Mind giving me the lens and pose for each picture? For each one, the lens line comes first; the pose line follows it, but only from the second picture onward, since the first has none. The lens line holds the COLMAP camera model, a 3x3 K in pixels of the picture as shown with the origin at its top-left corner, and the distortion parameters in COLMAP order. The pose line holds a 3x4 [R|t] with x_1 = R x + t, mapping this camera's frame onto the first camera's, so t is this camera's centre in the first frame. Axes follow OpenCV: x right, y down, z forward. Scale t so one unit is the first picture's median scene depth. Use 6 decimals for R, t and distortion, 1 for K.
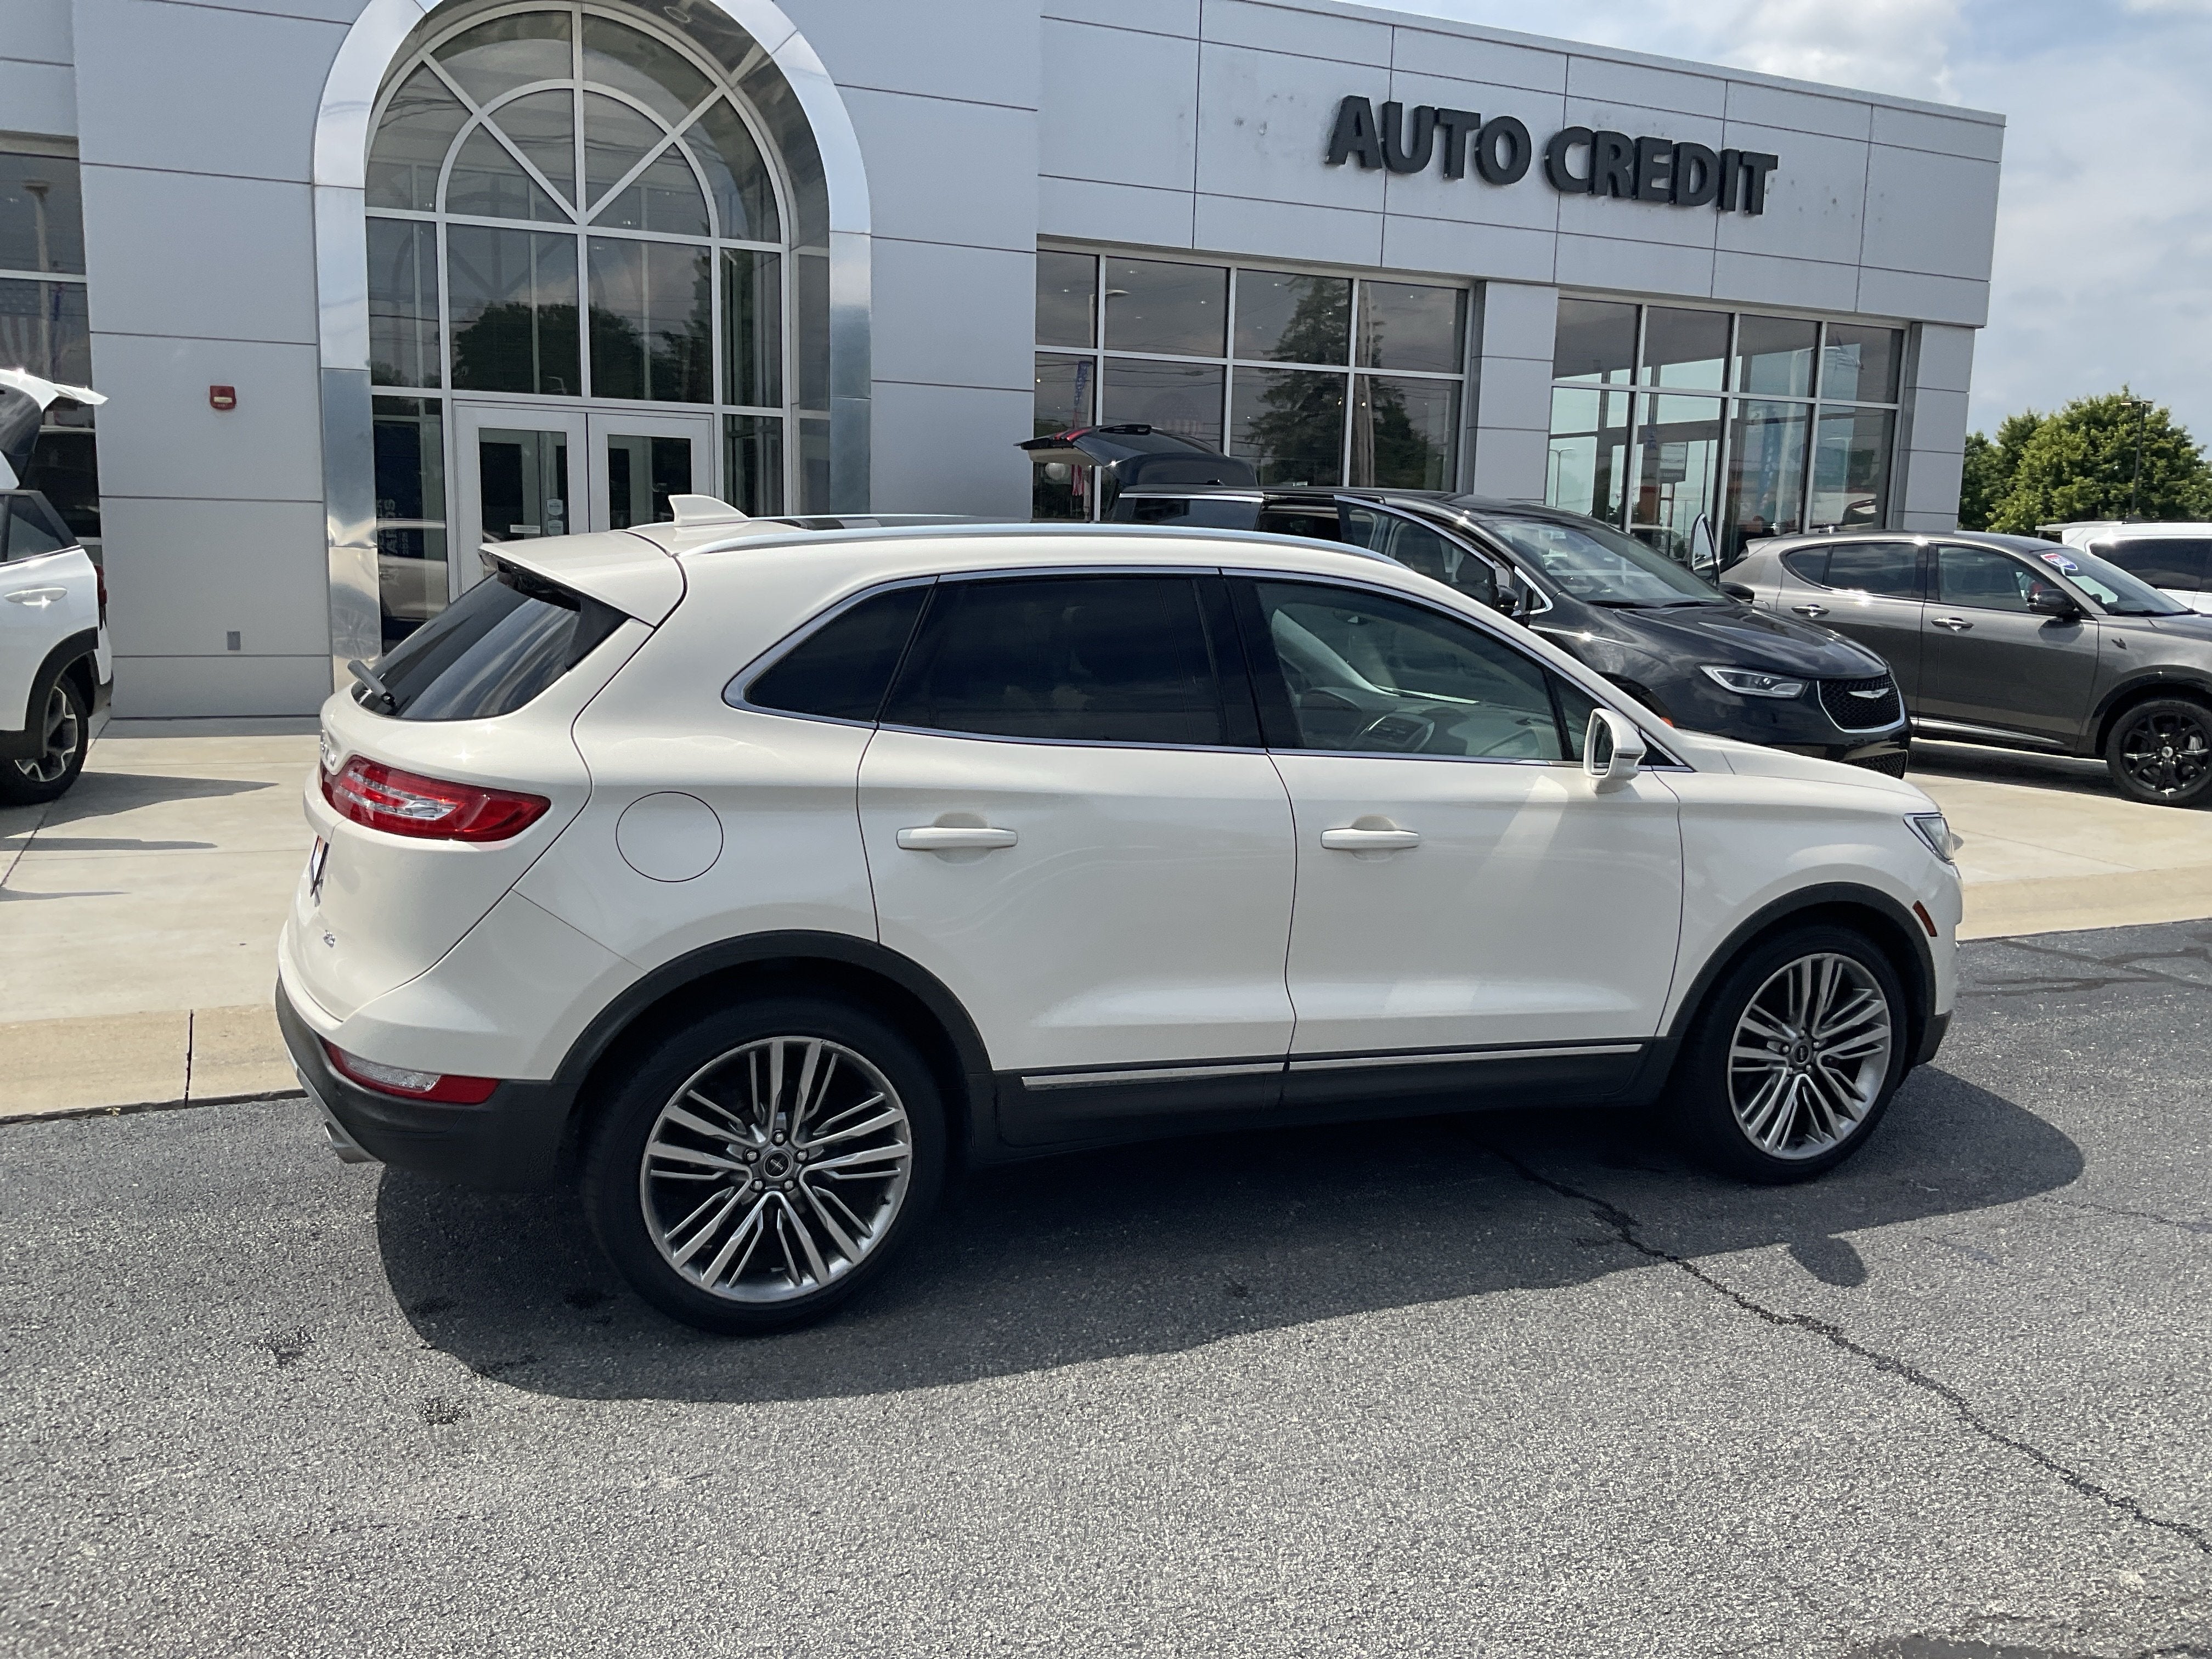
lens RADIAL K [[1824.1, 0, 1112.3], [0, 1824.1, 818.9], [0, 0, 1]] dist [0.075006, -0.159251]
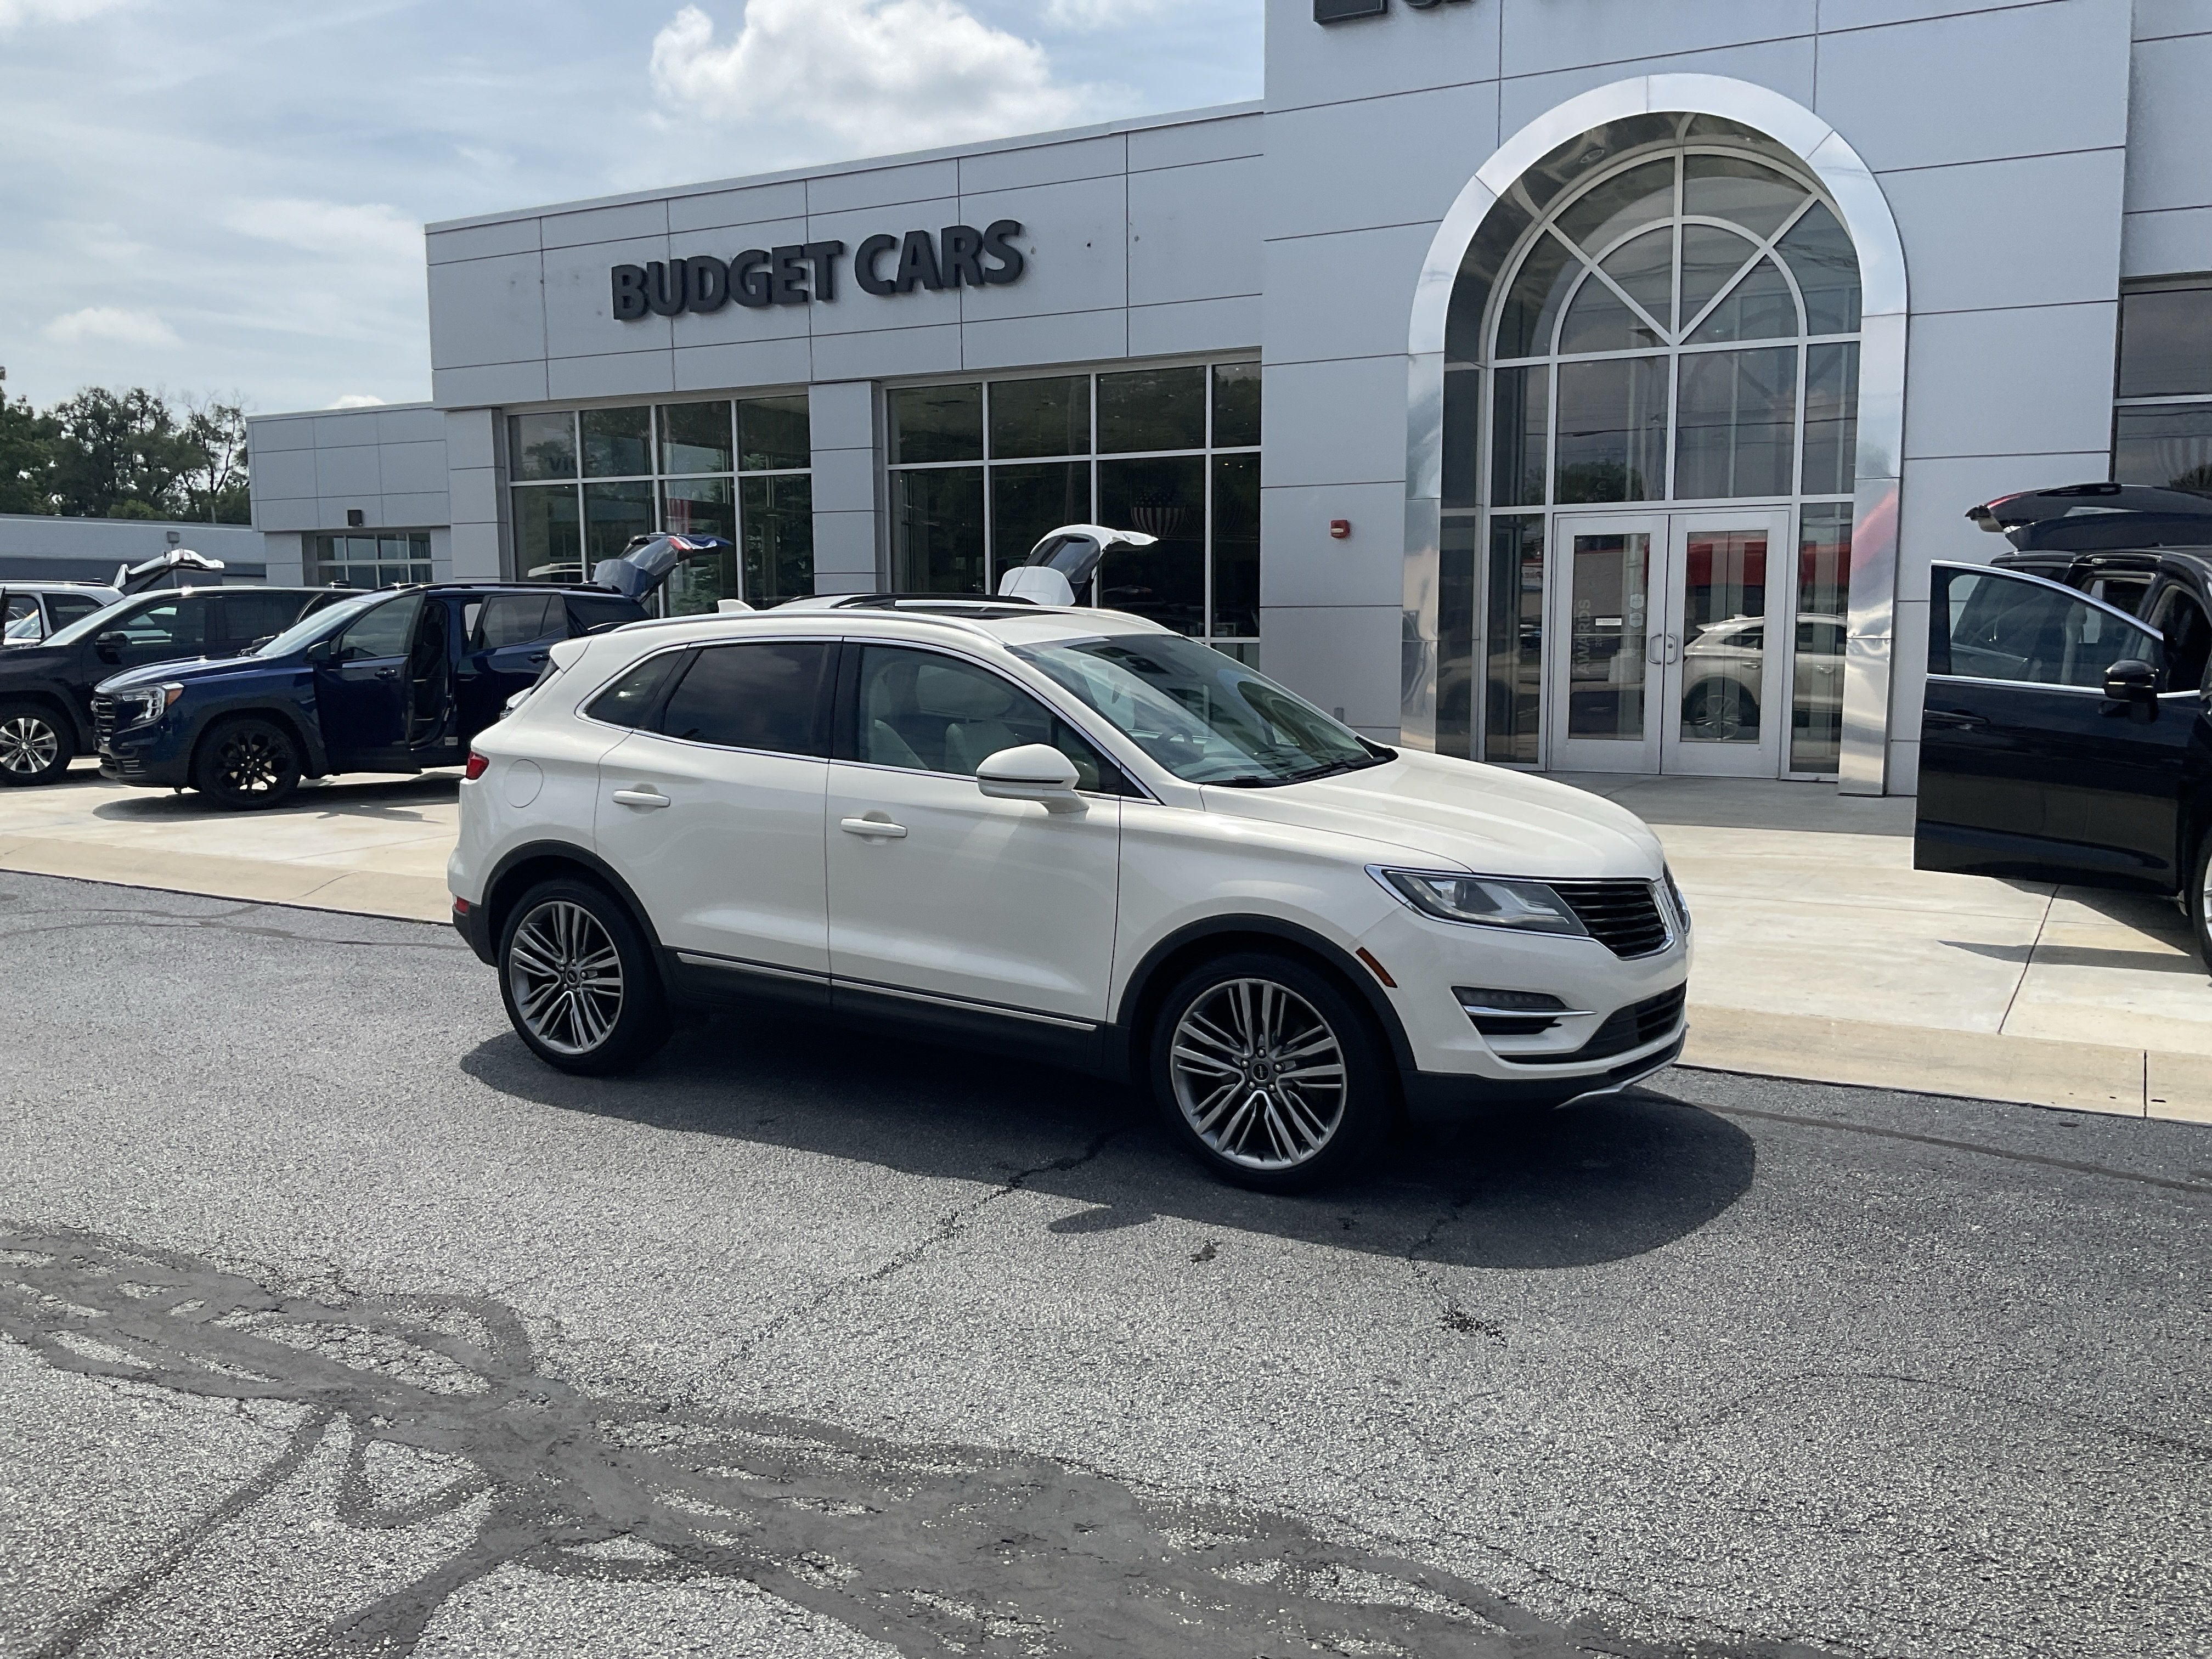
lens RADIAL K [[1824.1, 0, 1105.4], [0, 1824.1, 833.4], [0, 0, 1]] dist [0.075006, -0.159251]
pose [[0.593524, 0.068313, -0.801912, 1.182810], [-0.104769, 0.994471, 0.007174, -0.011675], [0.797968, 0.079758, 0.597400, 0.263520]]
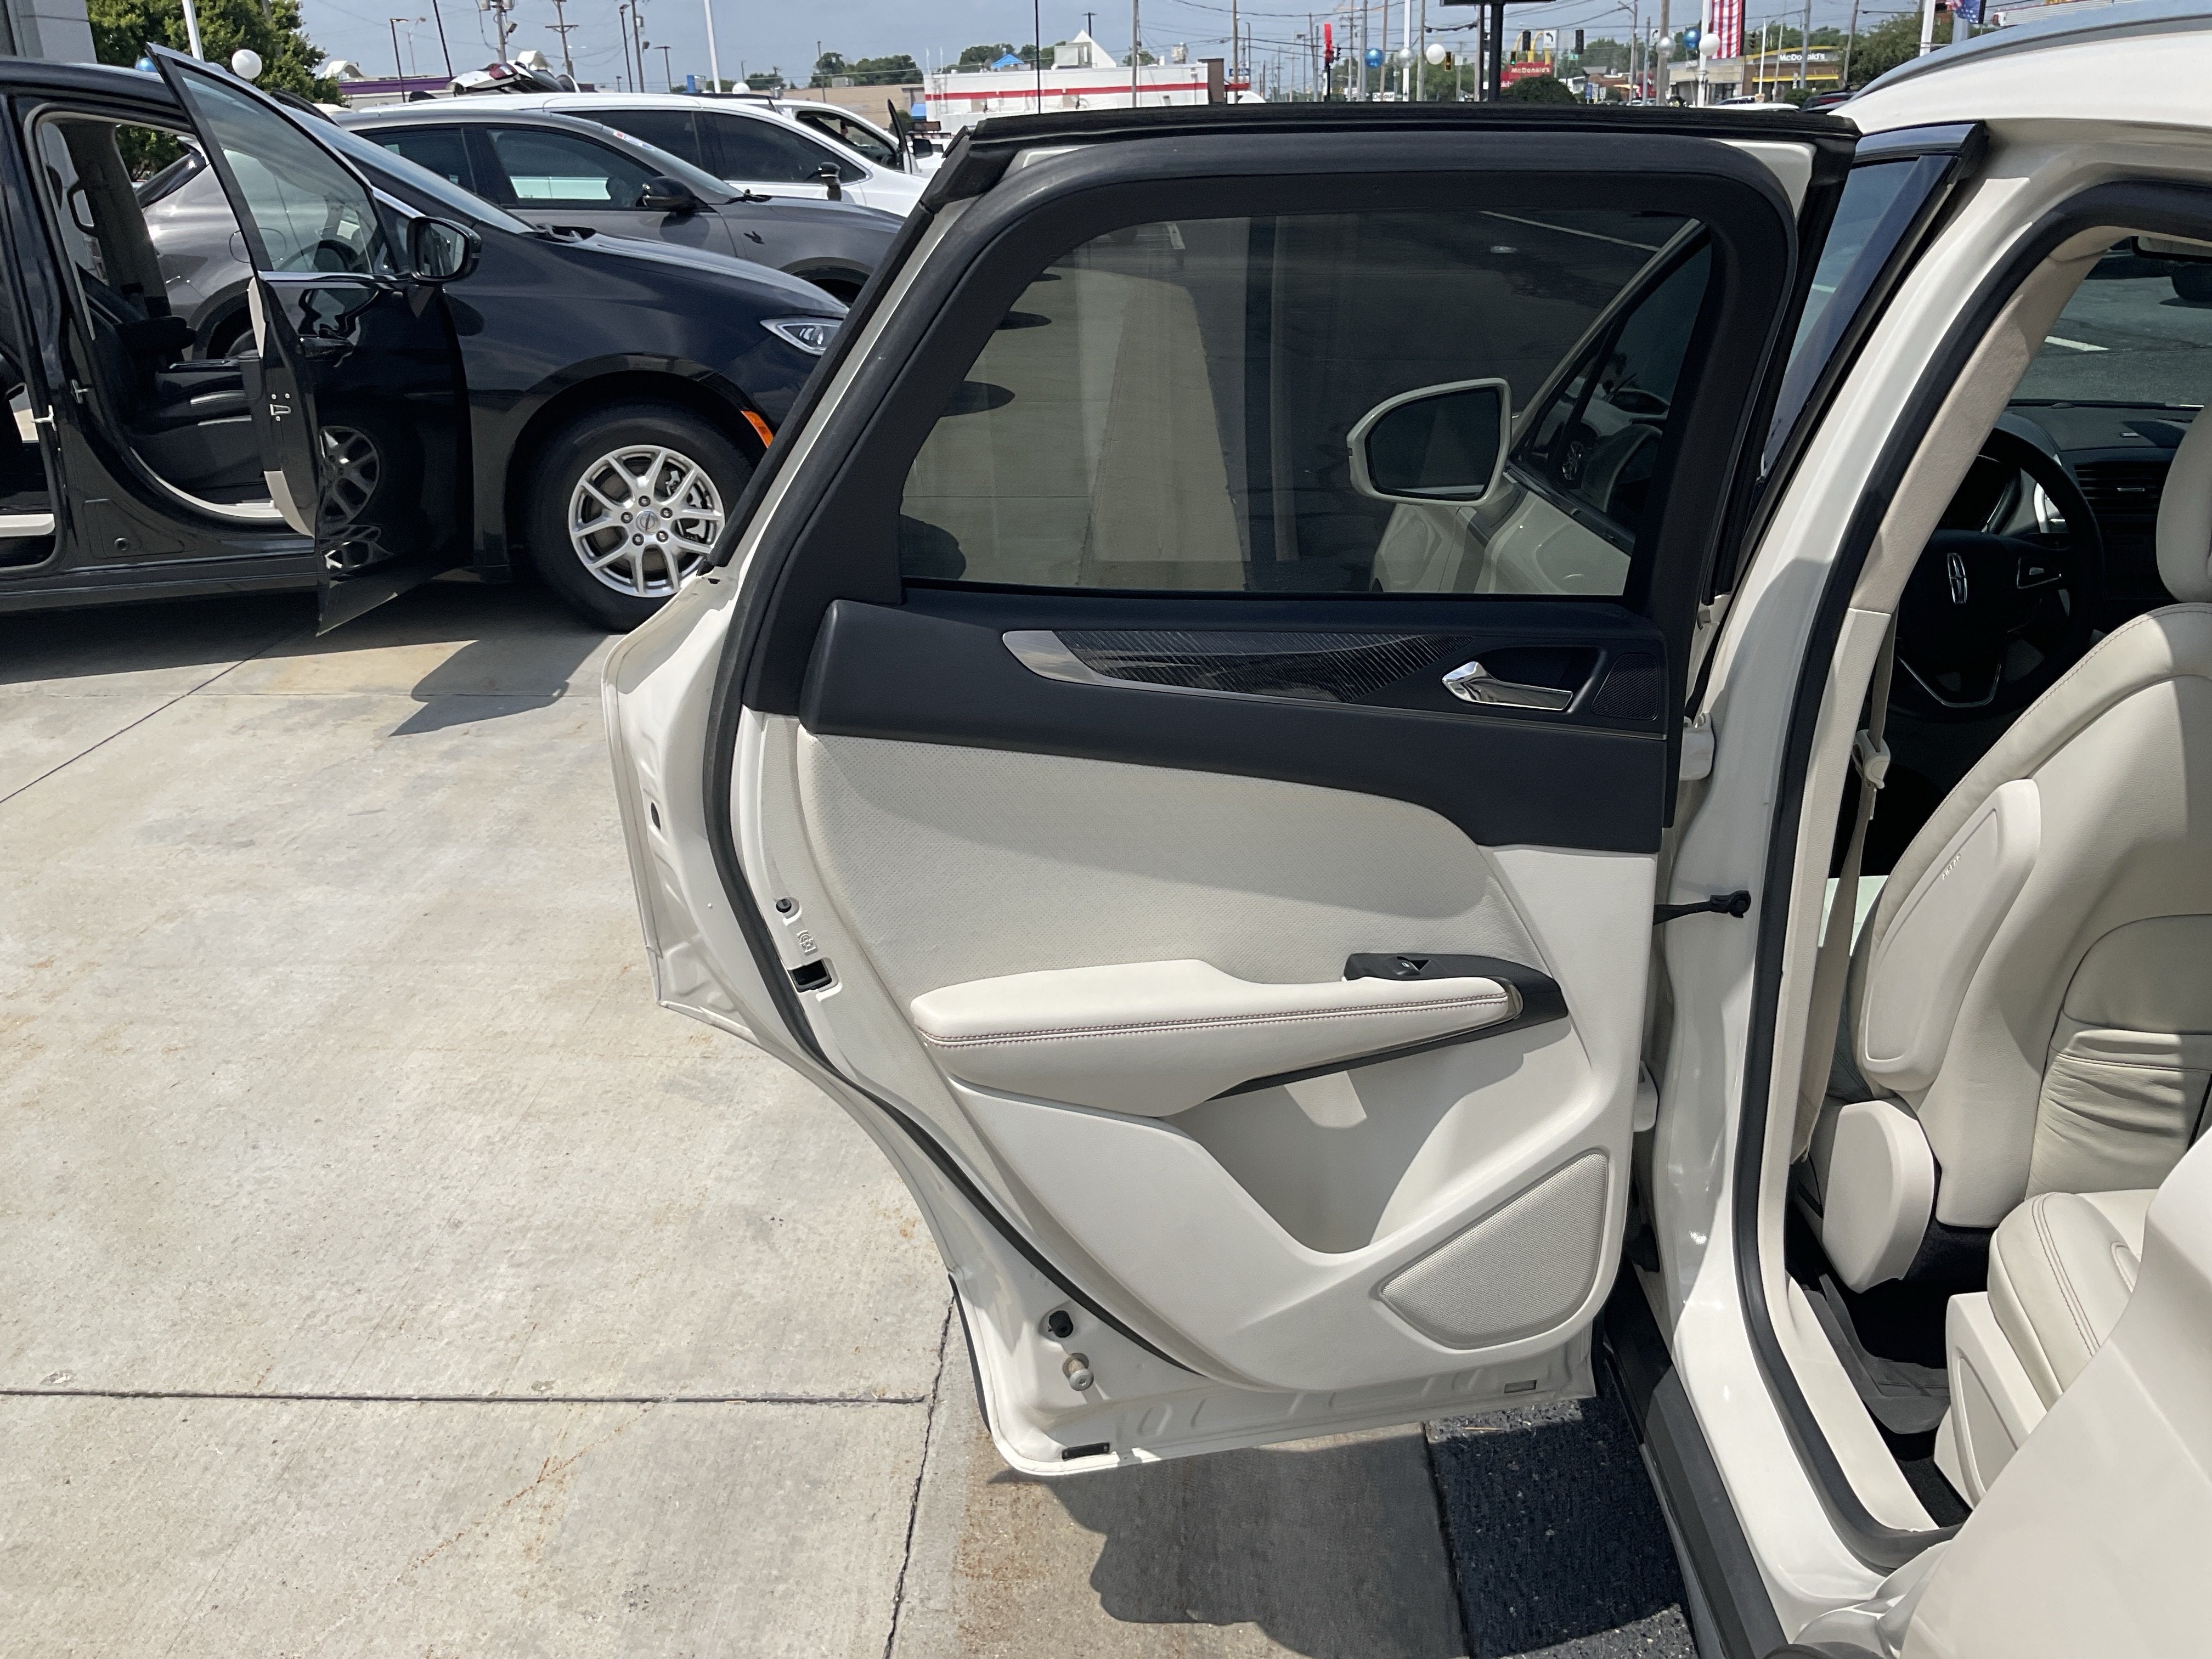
lens RADIAL K [[1824.1, 0, 1091.4], [0, 1824.1, 830.5], [0, 0, 1]] dist [0.075006, -0.159251]
pose [[0.441307, -0.358456, 0.822653, -0.419326], [0.180550, 0.933472, 0.309888, -0.176721], [-0.879005, 0.011774, 0.476667, 1.097937]]
